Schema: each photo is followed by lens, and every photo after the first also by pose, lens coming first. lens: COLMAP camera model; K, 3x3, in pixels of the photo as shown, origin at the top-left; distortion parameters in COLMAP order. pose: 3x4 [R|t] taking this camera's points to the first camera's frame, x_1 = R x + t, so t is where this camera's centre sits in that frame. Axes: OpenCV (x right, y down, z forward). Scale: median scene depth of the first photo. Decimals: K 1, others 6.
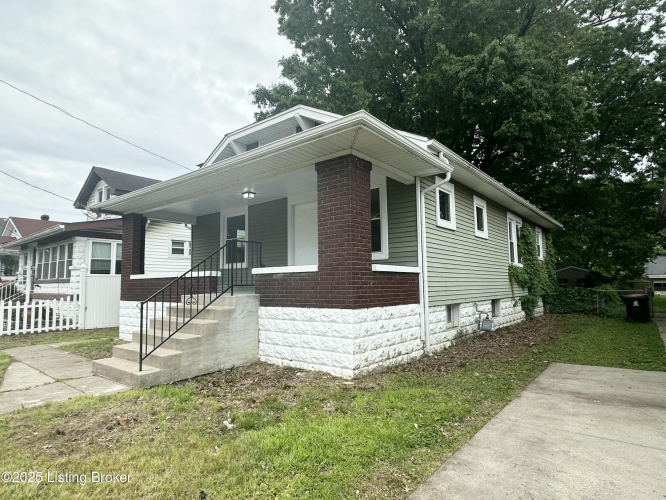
lens RADIAL K [[387.4, 0, 333.8], [0, 387.4, 246.0], [0, 0, 1]] dist [-0.011048, 0.010105]
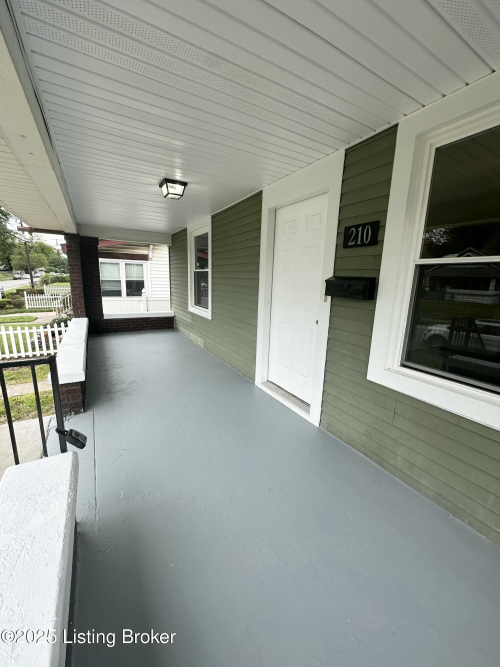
lens RADIAL K [[267.1, 0, 251.2], [0, 267.1, 332.2], [0, 0, 1]] dist [0.003448, -0.000968]
pose [[0.933742, 0.107878, -0.341305, -0.009442], [-0.003508, 0.956217, 0.292639, -0.062571], [0.357930, -0.272052, 0.893238, 0.708202]]
